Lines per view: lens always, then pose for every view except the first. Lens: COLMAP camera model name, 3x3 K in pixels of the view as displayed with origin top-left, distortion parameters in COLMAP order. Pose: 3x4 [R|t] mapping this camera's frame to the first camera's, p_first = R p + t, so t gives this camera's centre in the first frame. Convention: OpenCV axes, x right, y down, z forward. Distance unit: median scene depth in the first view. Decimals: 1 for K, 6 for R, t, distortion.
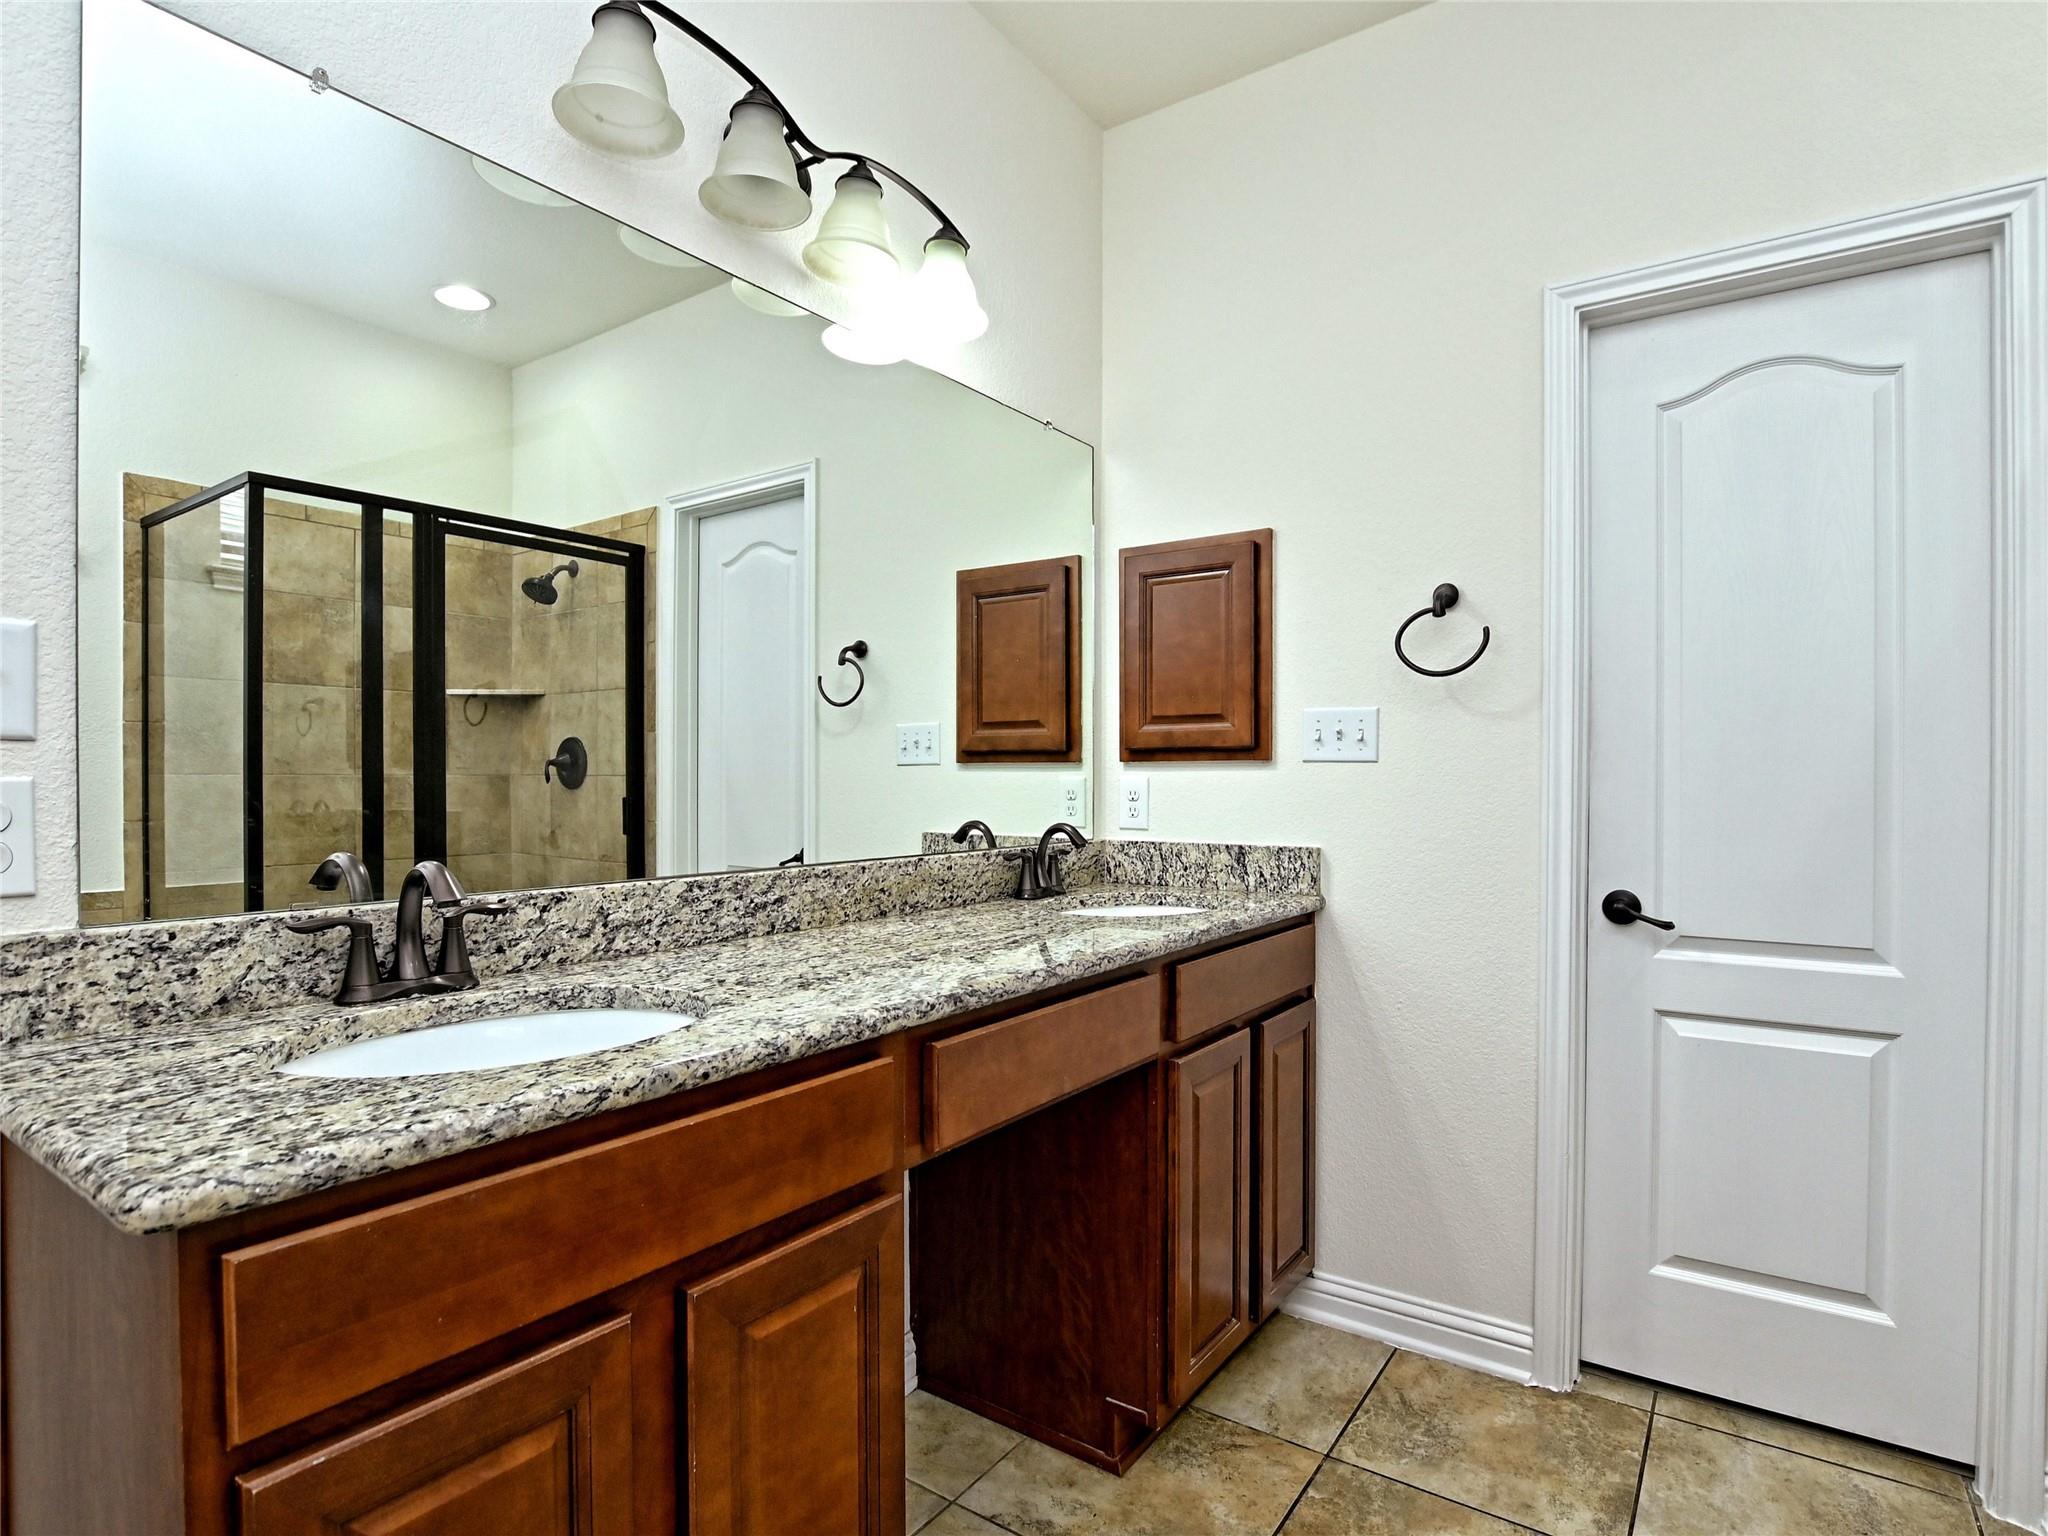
lens RADIAL K [[1072.3, 0, 1029.2], [0, 1072.3, 779.1], [0, 0, 1]] dist [-0.028182, 0.002069]
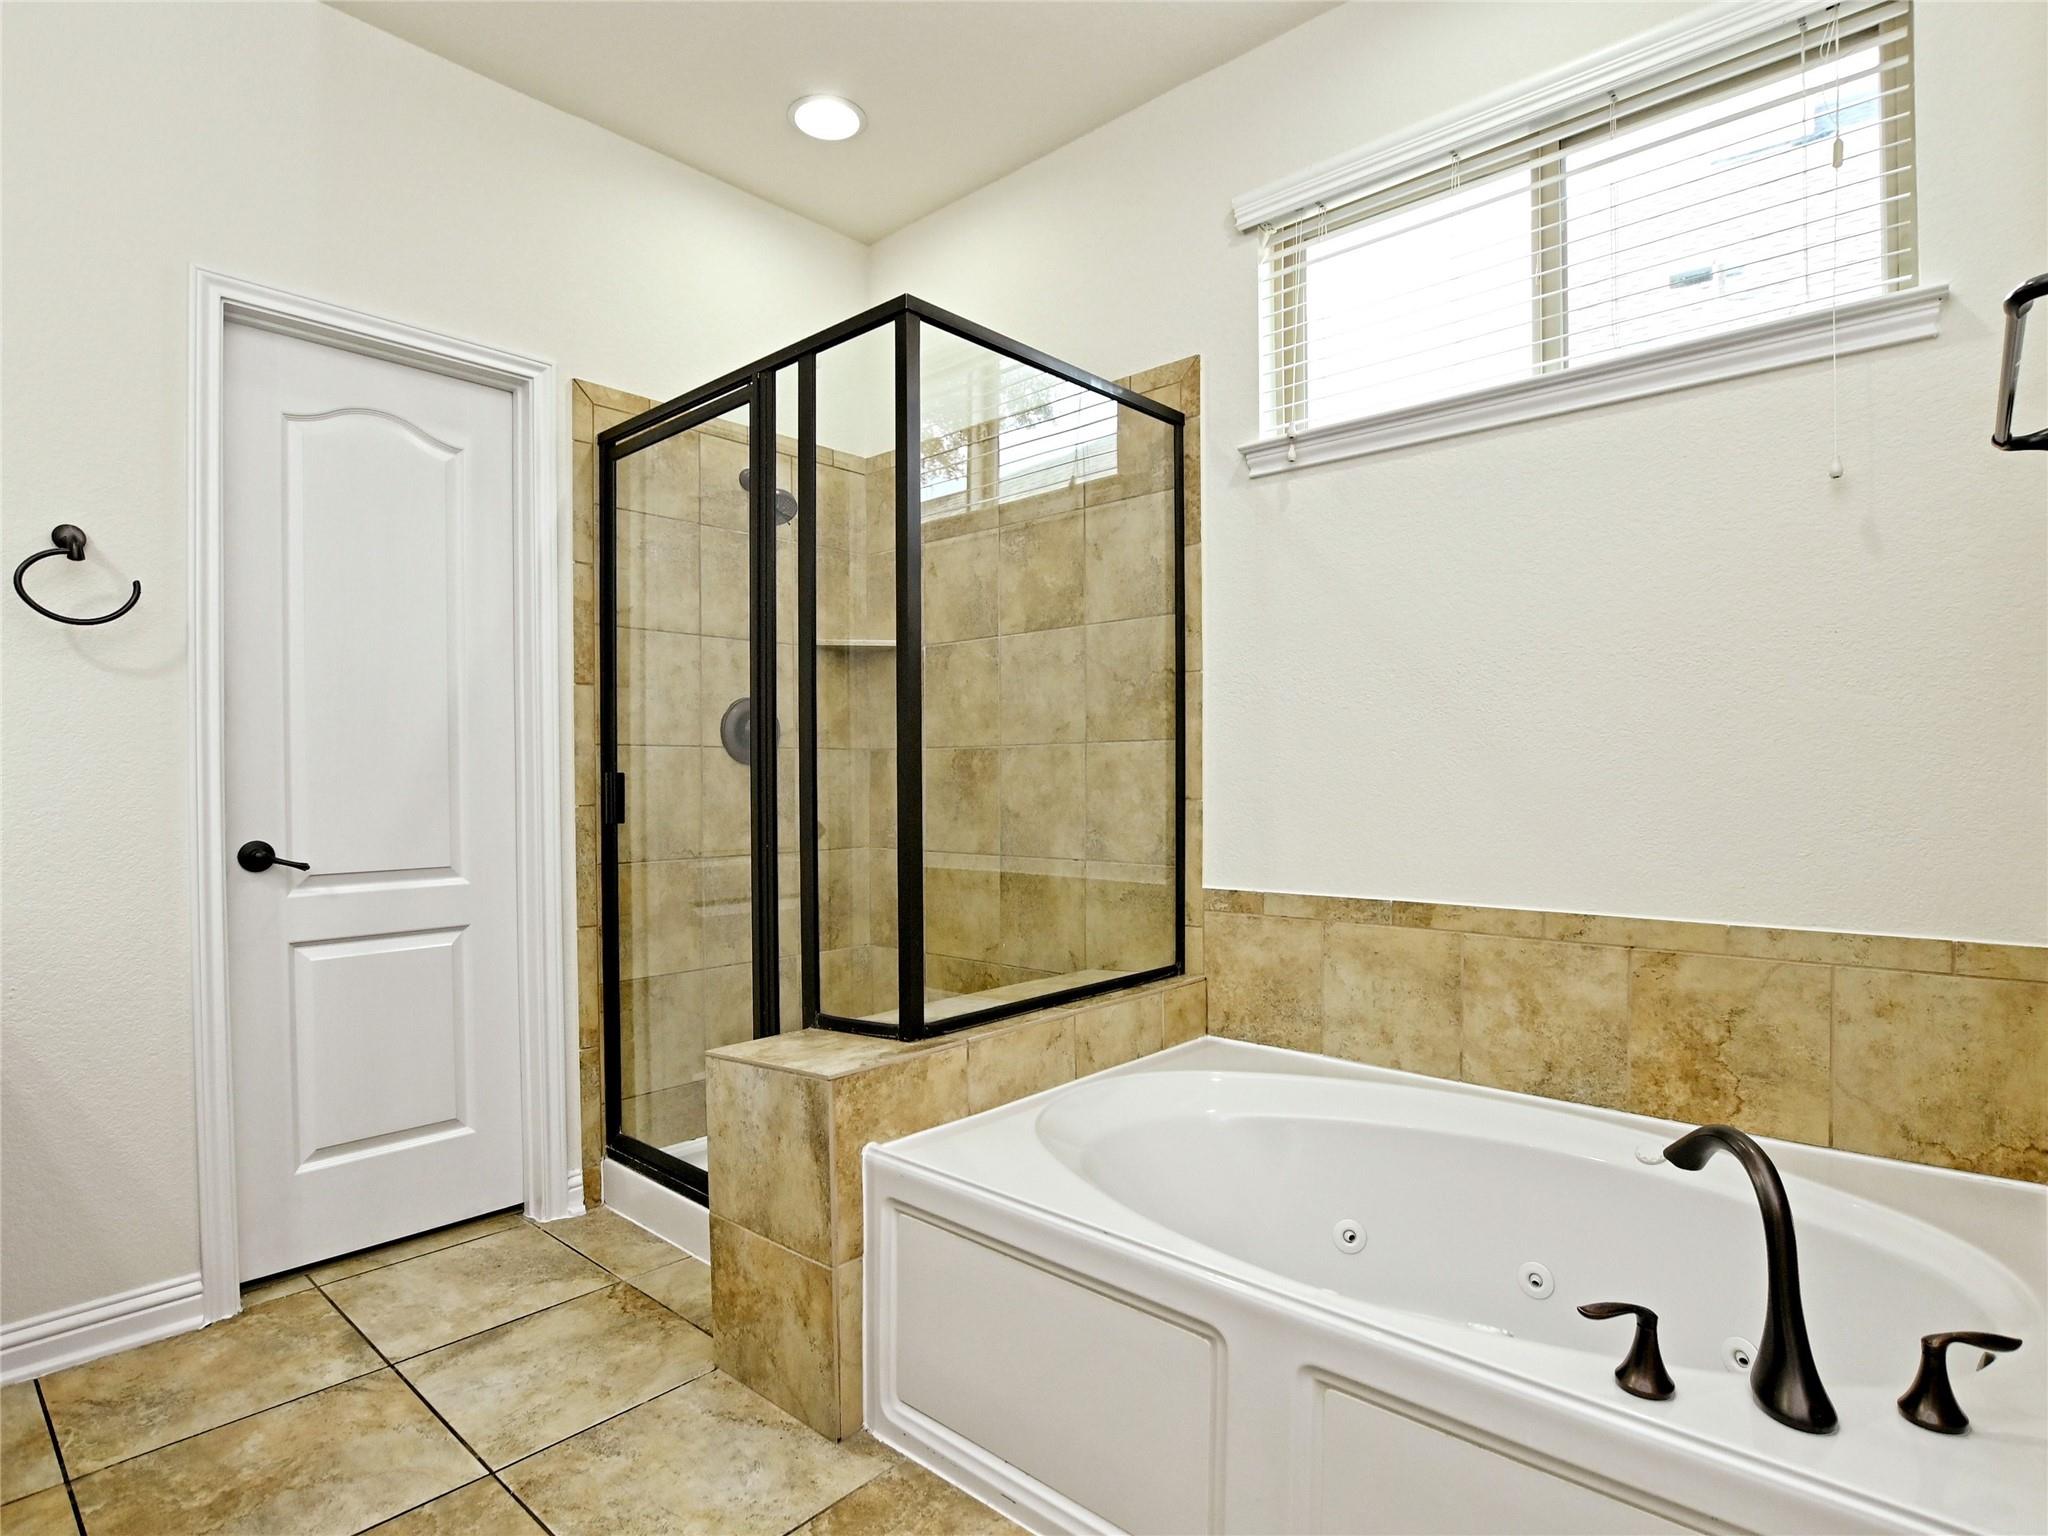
lens RADIAL K [[1072.3, 0, 1029.2], [0, 1072.3, 779.1], [0, 0, 1]] dist [-0.028182, 0.002069]
pose [[0.119554, -0.002339, 0.992825, -0.456693], [0.013072, 0.999914, 0.000782, 0.052379], [-0.992742, 0.012885, 0.119574, 0.075857]]
